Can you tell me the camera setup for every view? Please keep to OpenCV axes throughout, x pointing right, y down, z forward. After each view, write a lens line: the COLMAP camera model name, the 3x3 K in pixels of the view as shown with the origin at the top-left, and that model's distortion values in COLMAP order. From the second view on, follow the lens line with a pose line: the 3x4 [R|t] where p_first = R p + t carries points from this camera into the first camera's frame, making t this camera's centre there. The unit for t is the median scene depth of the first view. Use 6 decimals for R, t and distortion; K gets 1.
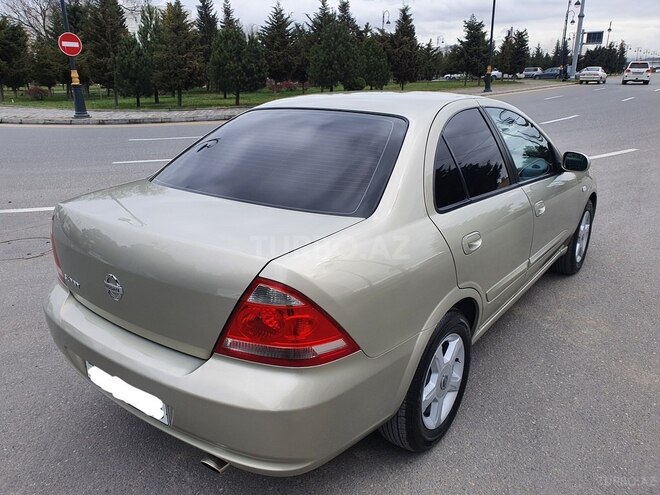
lens RADIAL K [[532.5, 0, 327.3], [0, 532.5, 252.0], [0, 0, 1]] dist [-0.013707, 0.011298]
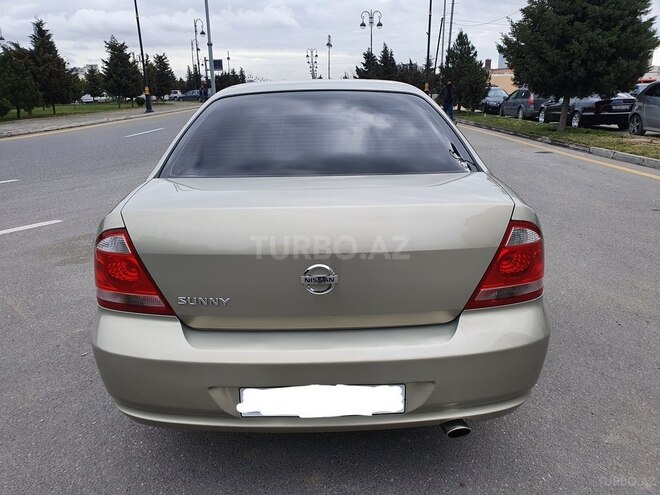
lens RADIAL K [[532.5, 0, 327.3], [0, 532.5, 252.0], [0, 0, 1]] dist [-0.013707, 0.011298]
pose [[0.744116, -0.183949, 0.642226, -0.130208], [0.218515, 0.975481, 0.026219, 0.000990], [-0.631302, 0.120826, 0.766067, 0.053156]]
